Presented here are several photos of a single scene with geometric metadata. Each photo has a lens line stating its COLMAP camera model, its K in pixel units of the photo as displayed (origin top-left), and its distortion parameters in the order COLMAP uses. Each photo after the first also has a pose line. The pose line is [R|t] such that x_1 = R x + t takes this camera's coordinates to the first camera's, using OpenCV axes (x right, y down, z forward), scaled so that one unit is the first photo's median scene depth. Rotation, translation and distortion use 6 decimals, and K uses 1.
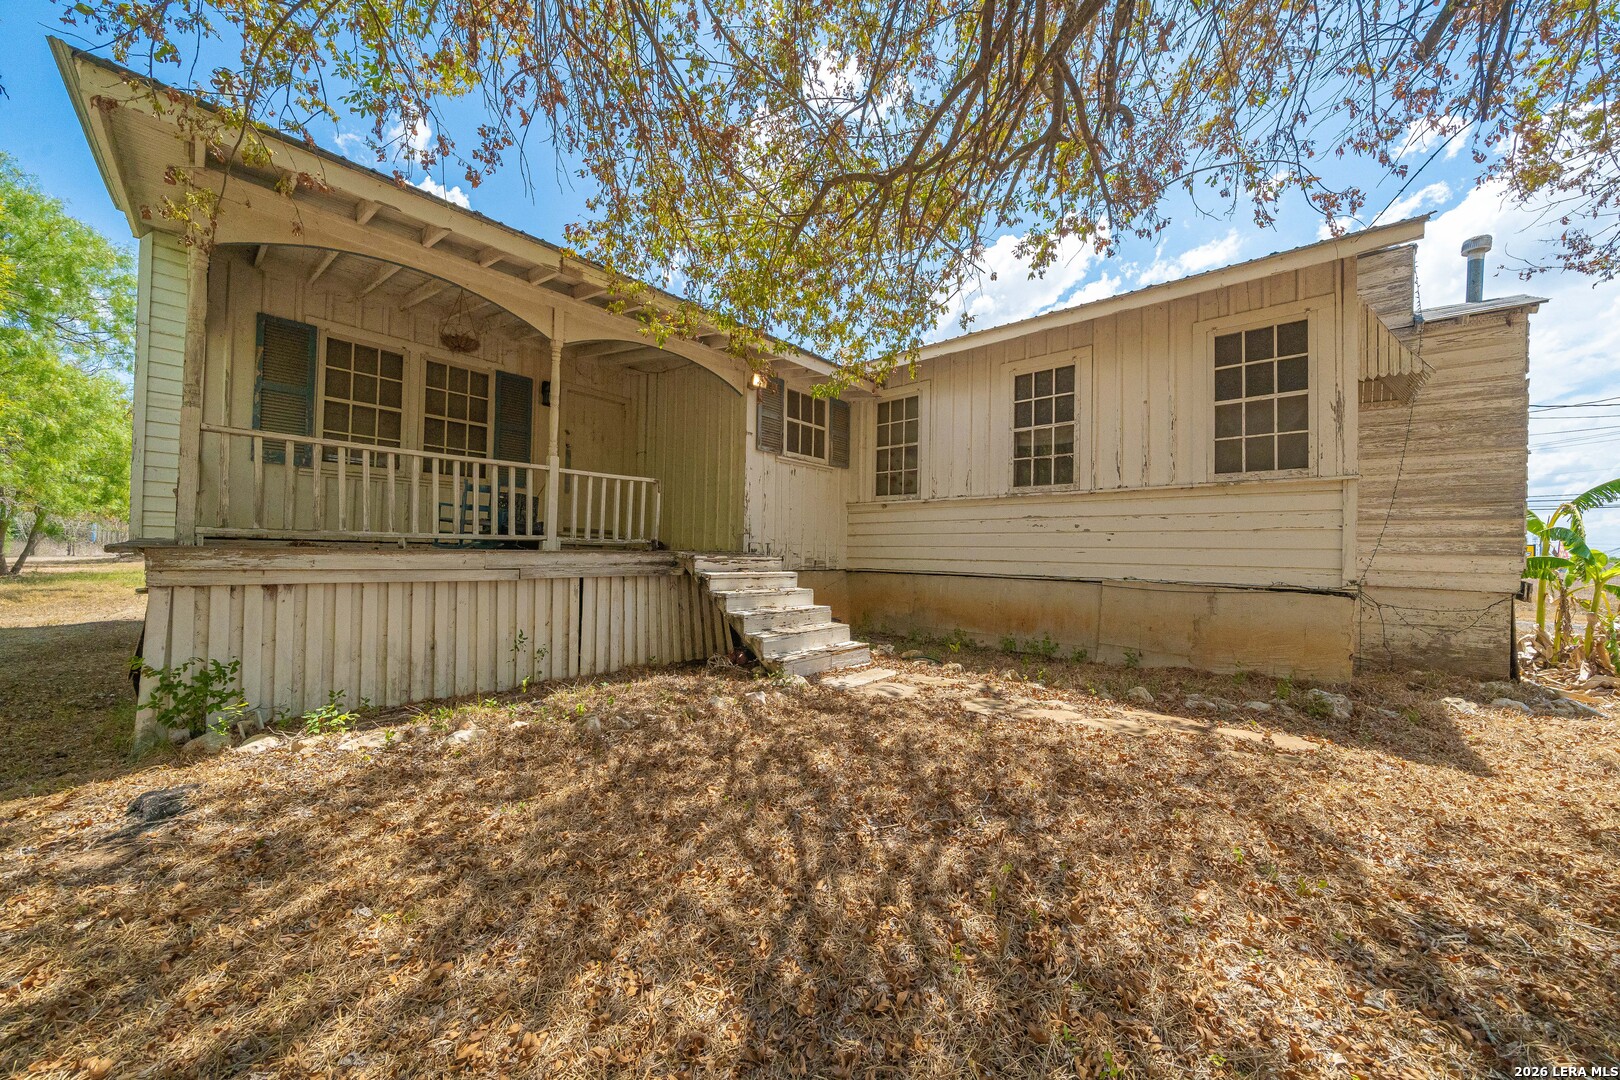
lens RADIAL K [[558.8, 0, 806.9], [0, 558.8, 551.6], [0, 0, 1]] dist [-0.002237, -0.000162]
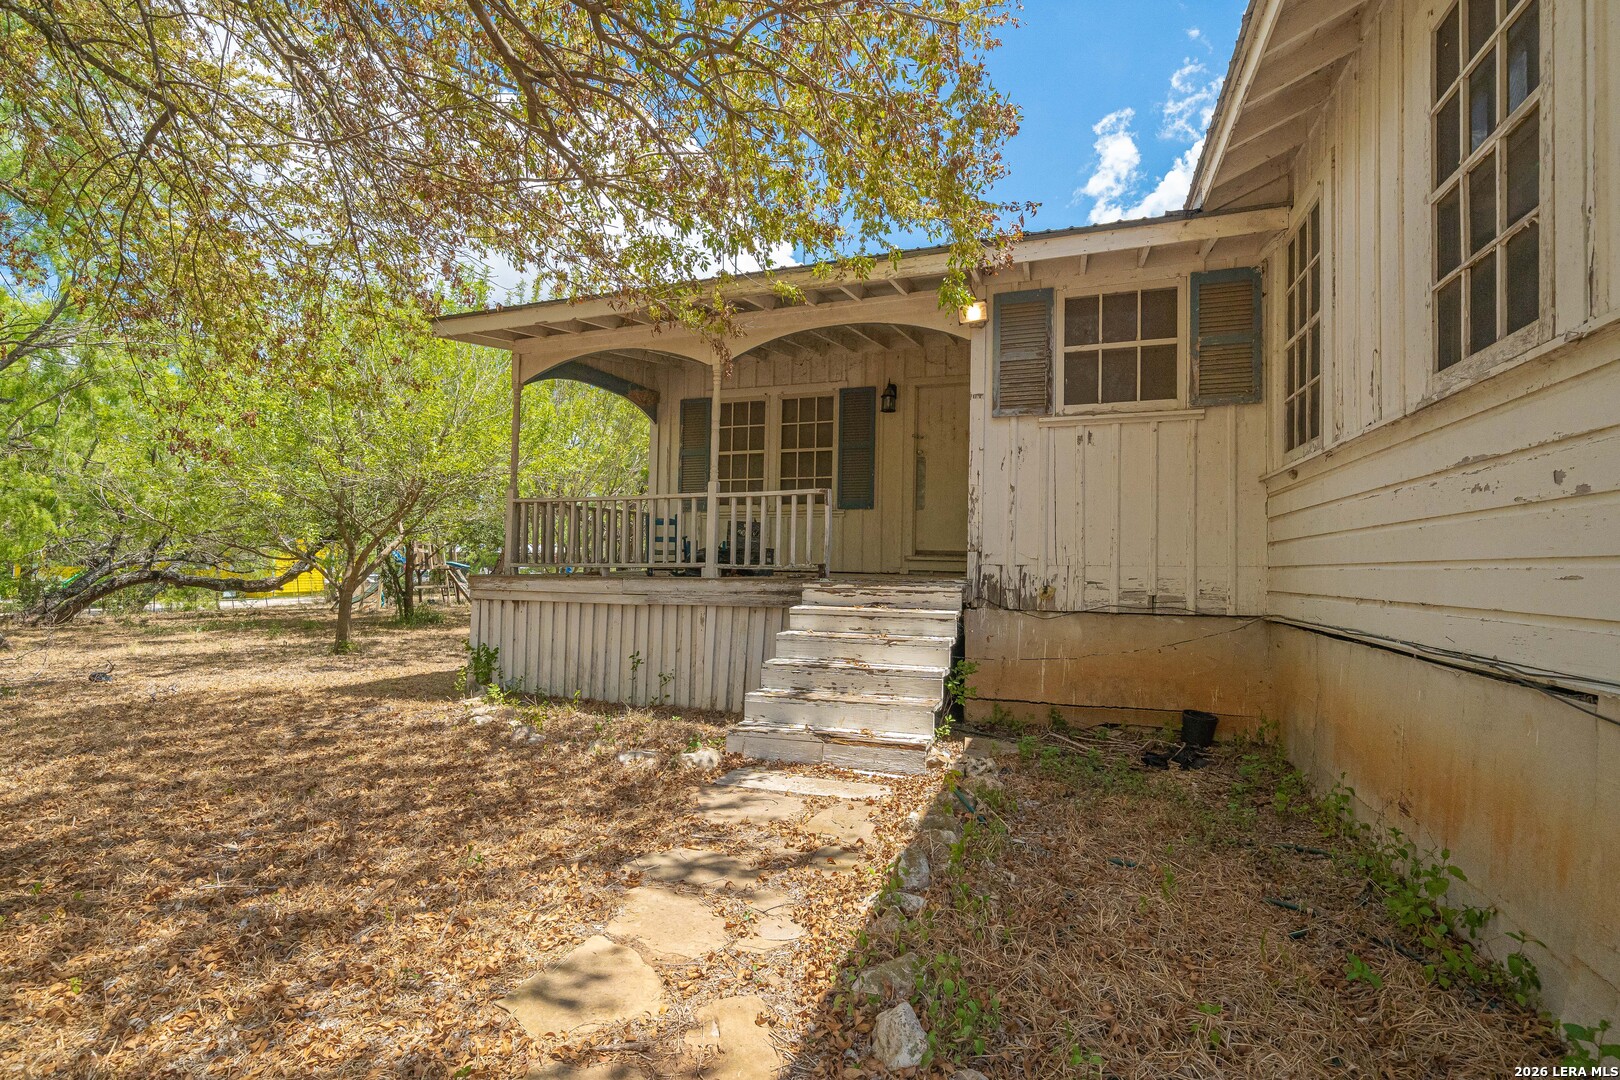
lens RADIAL K [[748.2, 0, 804.2], [0, 748.2, 556.3], [0, 0, 1]] dist [-0.000842, 0.000001]
pose [[0.368546, -0.030073, -0.929123, 0.709061], [-0.000956, 0.999464, -0.032729, 0.003083], [0.929609, 0.012950, 0.368320, 0.567536]]
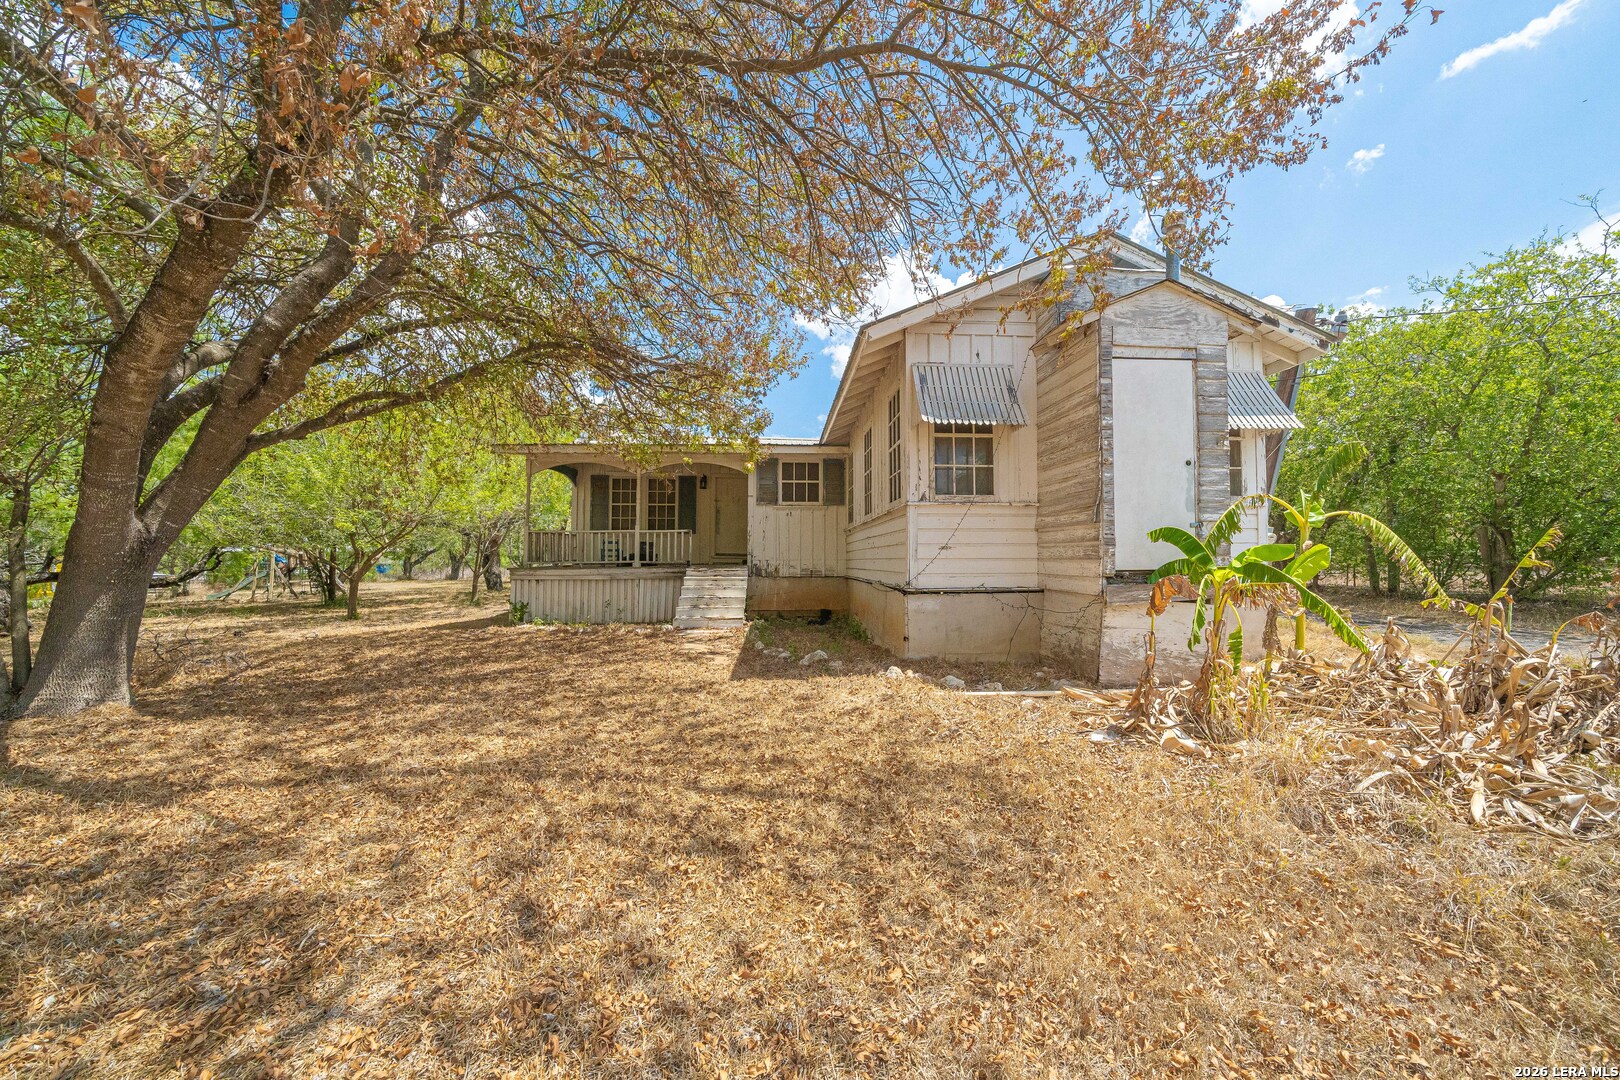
lens RADIAL K [[564.1, 0, 811.1], [0, 564.1, 559.3], [0, 0, 1]] dist [-0.000749, -0.000122]
pose [[0.699918, -0.023369, -0.713841, 1.422583], [0.018341, 0.999723, -0.014745, 0.011548], [0.713988, -0.002773, 0.700153, -0.081989]]
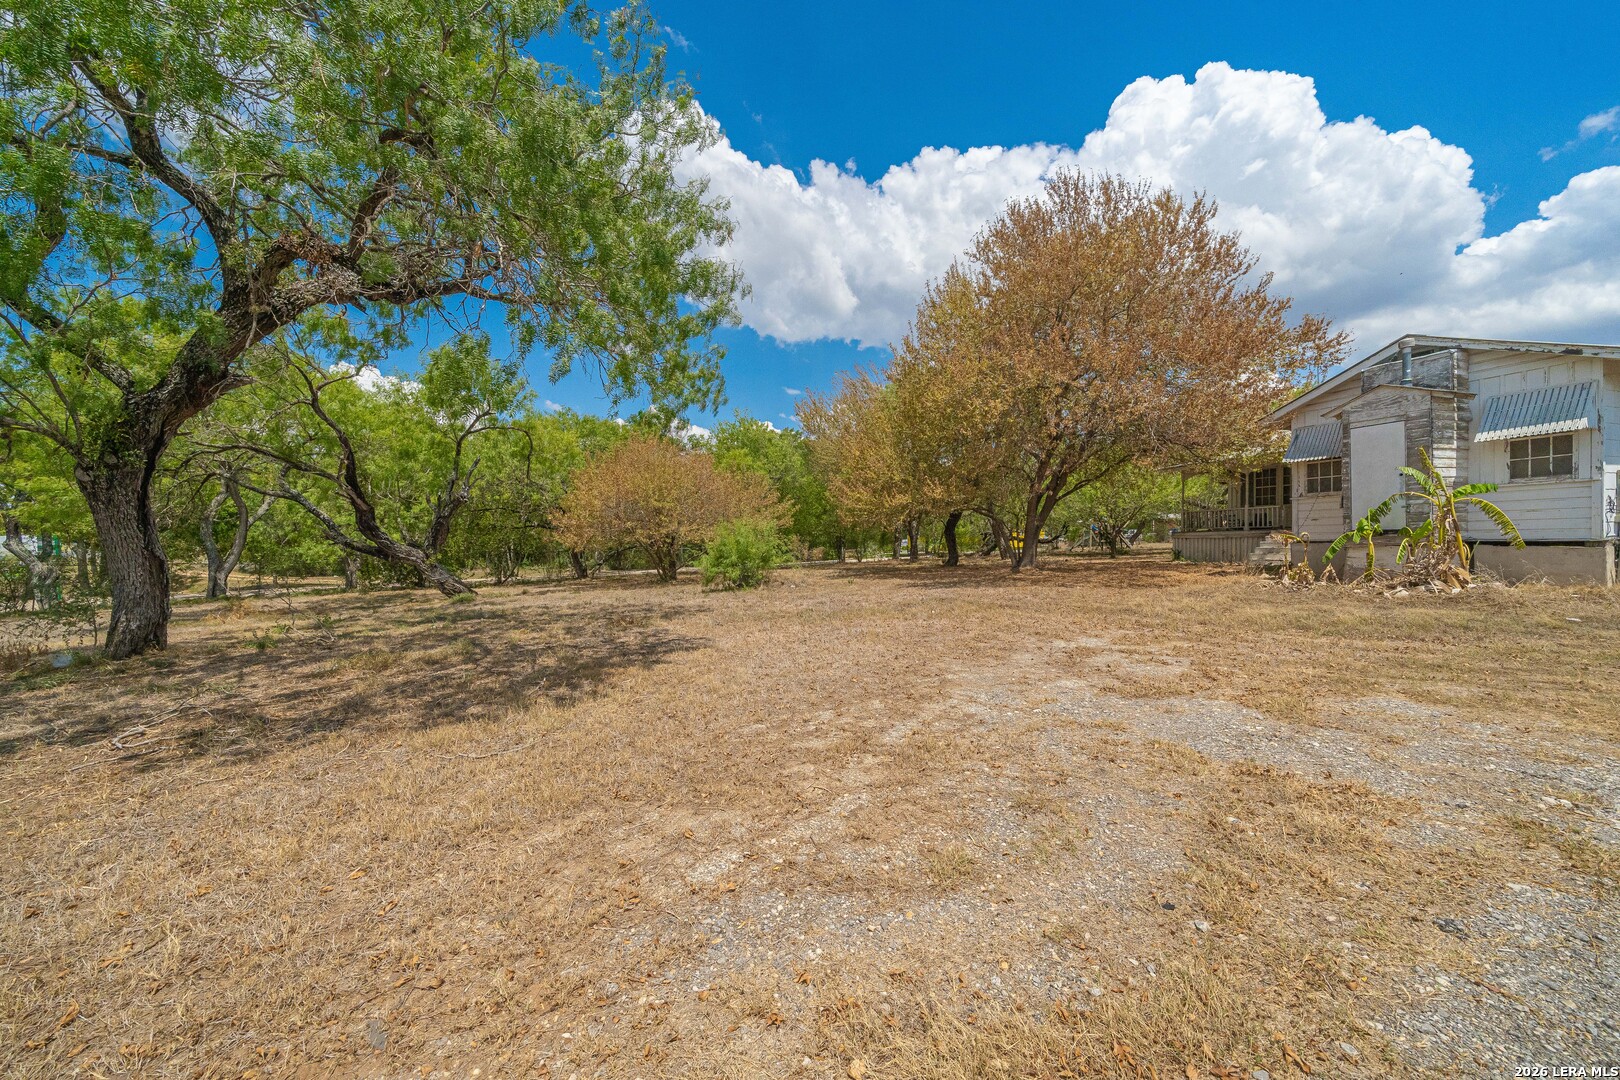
lens RADIAL K [[550.0, 0, 807.9], [0, 550.0, 540.6], [0, 0, 1]] dist [-0.006581, -0.000028]
pose [[-0.477443, -0.000928, -0.878662, 3.626882], [0.021852, 0.999678, -0.012929, 0.046049], [0.878391, -0.025374, -0.477269, 0.154700]]
